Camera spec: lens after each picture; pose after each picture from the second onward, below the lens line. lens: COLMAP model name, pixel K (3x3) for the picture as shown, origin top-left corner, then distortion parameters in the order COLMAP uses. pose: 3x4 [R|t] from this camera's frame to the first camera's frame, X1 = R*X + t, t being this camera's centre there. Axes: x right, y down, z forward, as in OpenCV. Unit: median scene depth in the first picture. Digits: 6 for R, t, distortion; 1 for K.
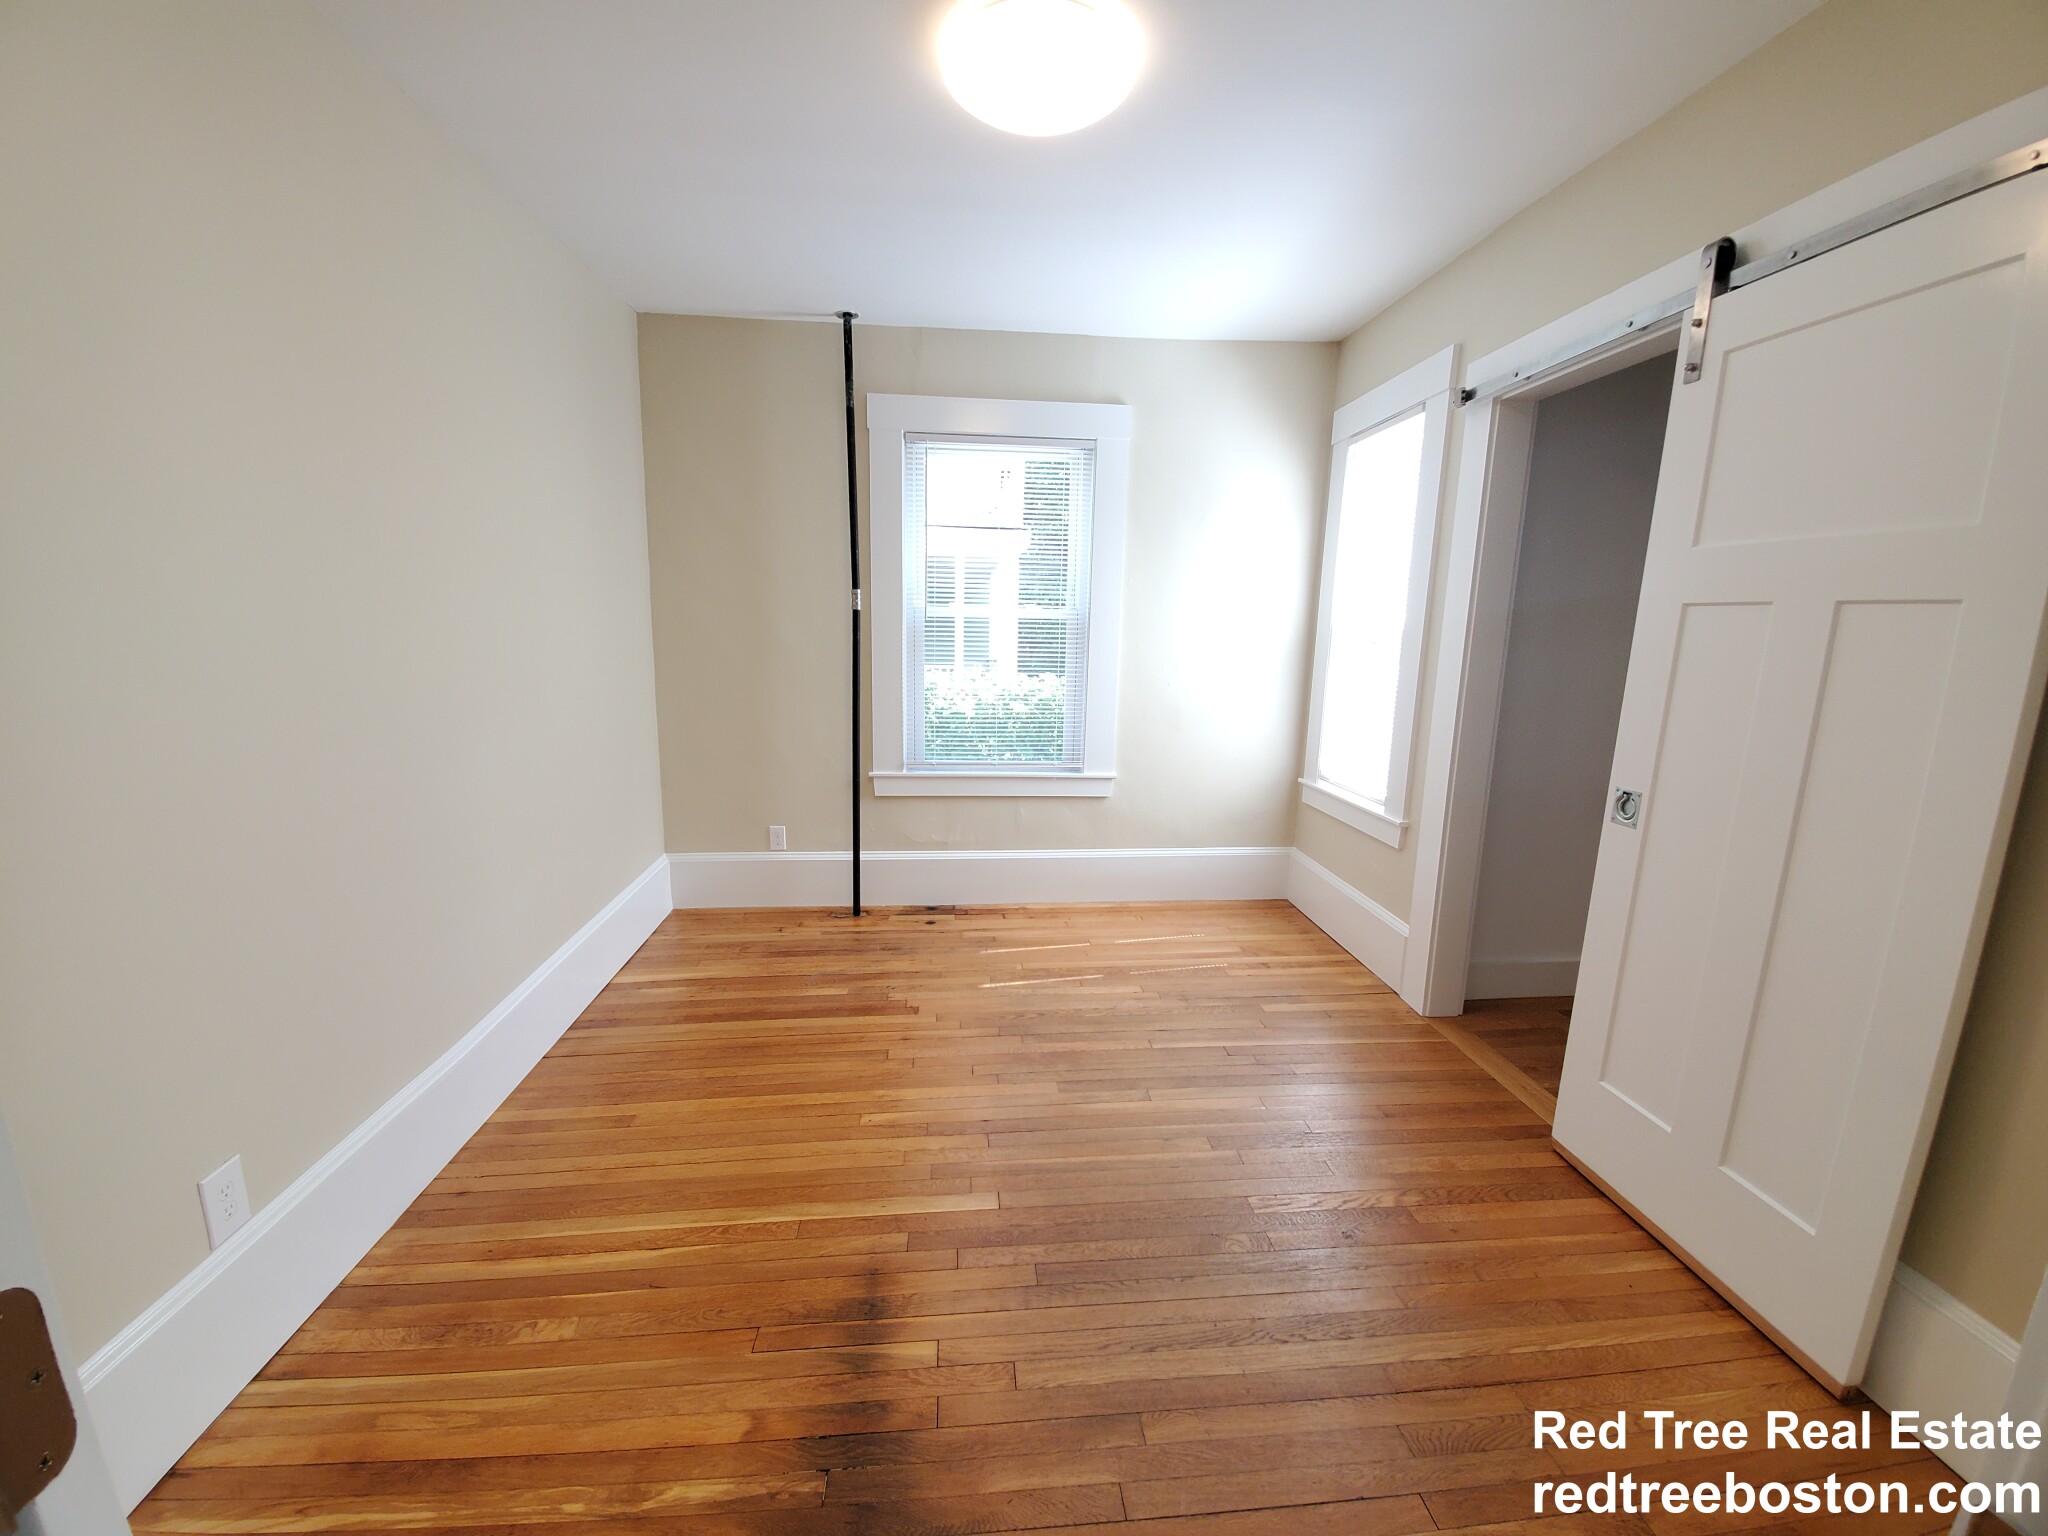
lens RADIAL K [[815.9, 0, 1025.9], [0, 815.9, 772.8], [0, 0, 1]] dist [-0.002779, -0.000425]
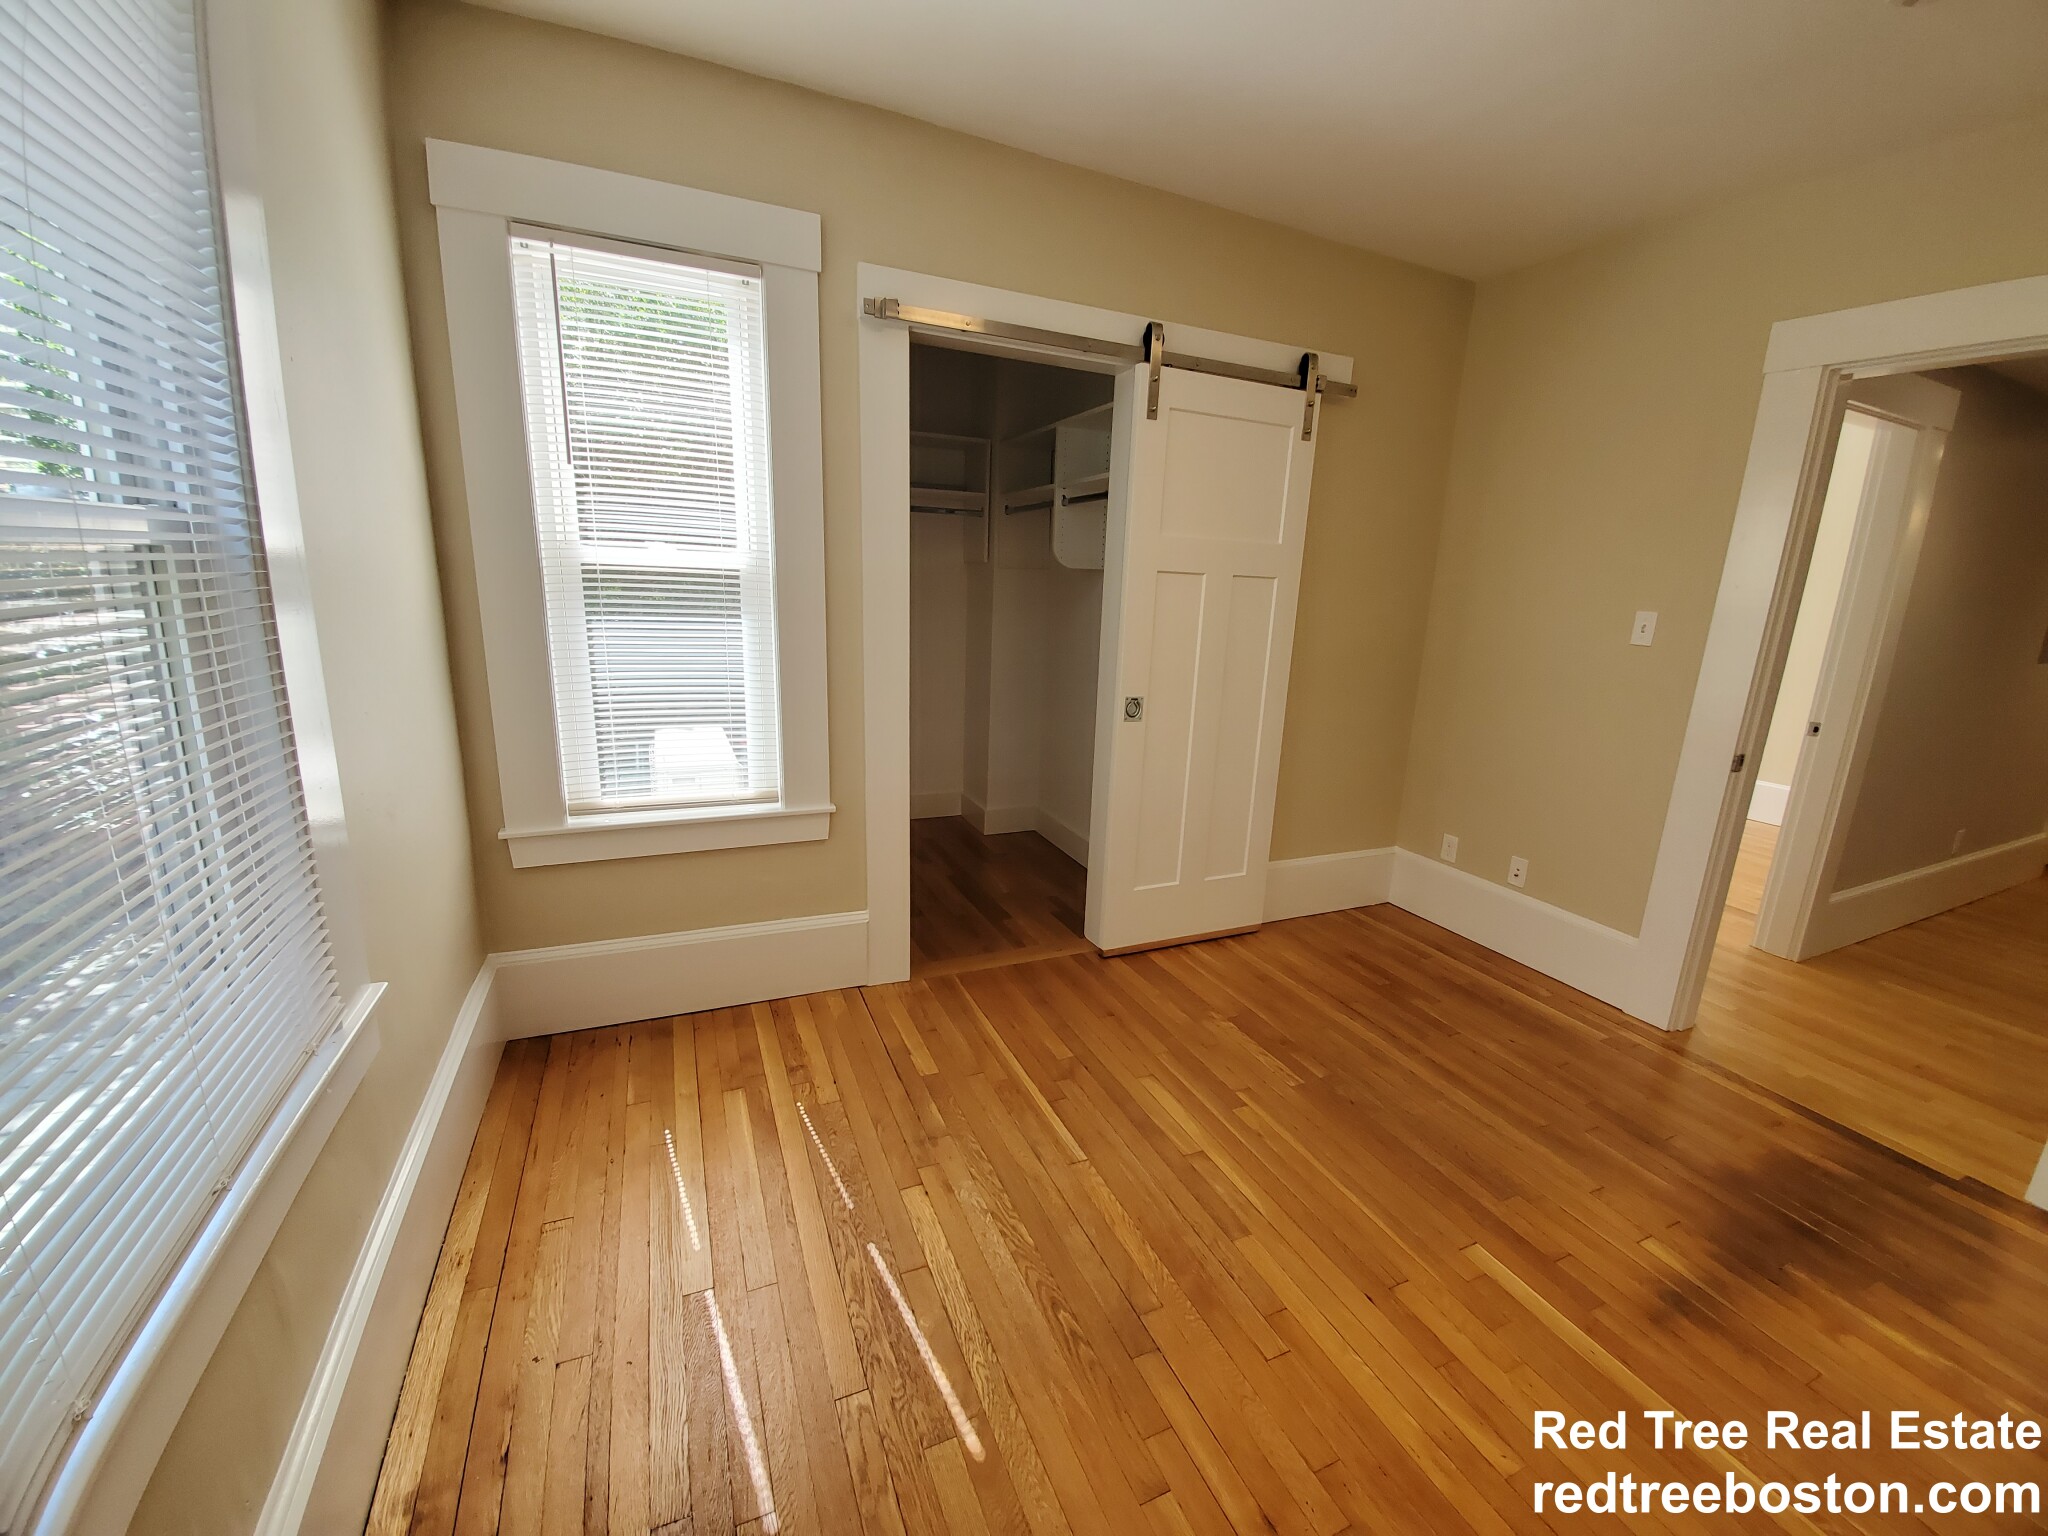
lens RADIAL K [[816.9, 0, 1024.0], [0, 816.9, 768.0], [0, 0, 1]] dist [-0.000387, -0.013639]
pose [[-0.321299, -0.248966, 0.913664, -0.407654], [0.123025, 0.945671, 0.300950, -0.229599], [-0.938952, 0.209099, -0.273215, 1.145985]]
